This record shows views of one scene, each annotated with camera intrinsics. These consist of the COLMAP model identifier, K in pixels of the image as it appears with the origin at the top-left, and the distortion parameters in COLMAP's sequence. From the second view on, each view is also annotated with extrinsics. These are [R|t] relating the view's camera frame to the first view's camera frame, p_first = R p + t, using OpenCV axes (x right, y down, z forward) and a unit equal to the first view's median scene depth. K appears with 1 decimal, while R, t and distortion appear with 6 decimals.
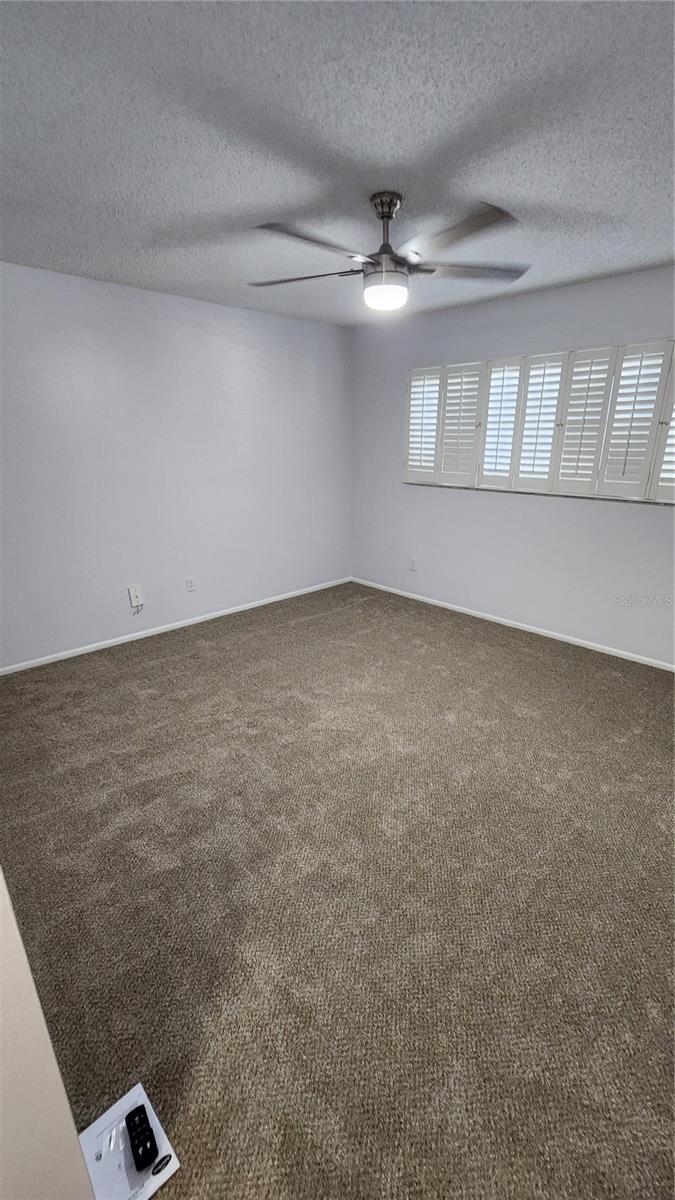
lens RADIAL K [[497.6, 0, 337.7], [0, 497.6, 606.2], [0, 0, 1]] dist [0.003858, 0.001622]
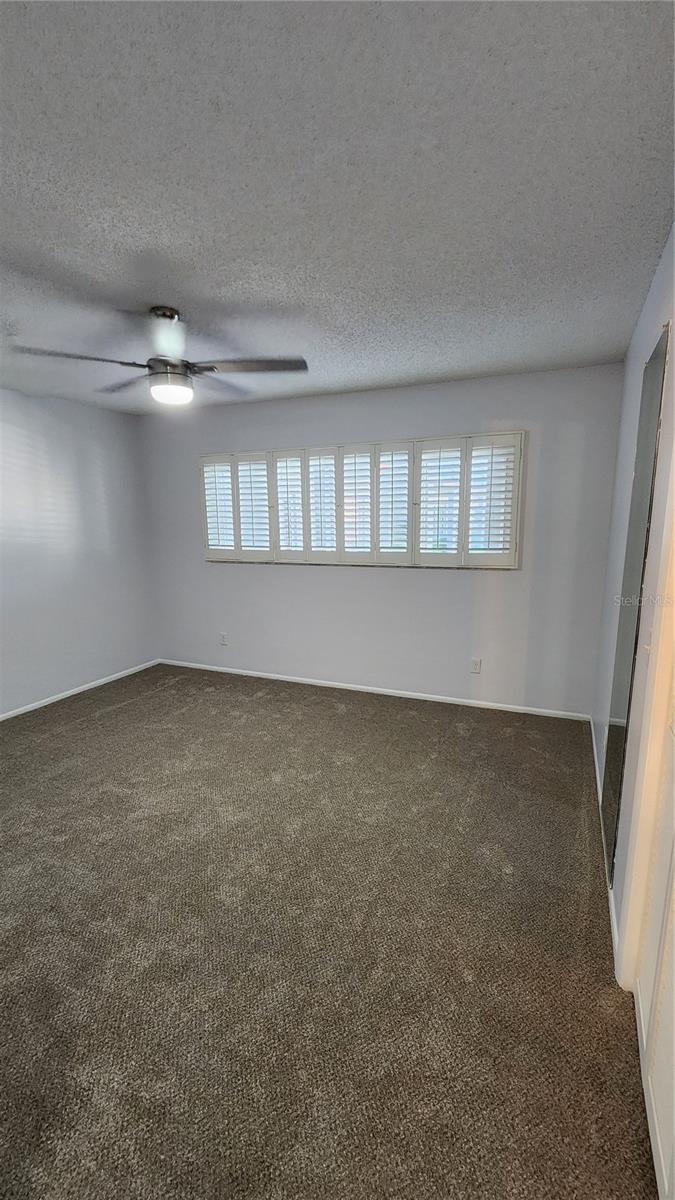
lens RADIAL K [[513.3, 0, 343.0], [0, 513.3, 600.7], [0, 0, 1]] dist [0.003615, 0.000514]
pose [[0.923311, -0.075282, 0.376602, -0.022168], [0.137123, 0.980587, -0.140167, 0.038263], [-0.358739, 0.181058, 0.915710, -0.103620]]
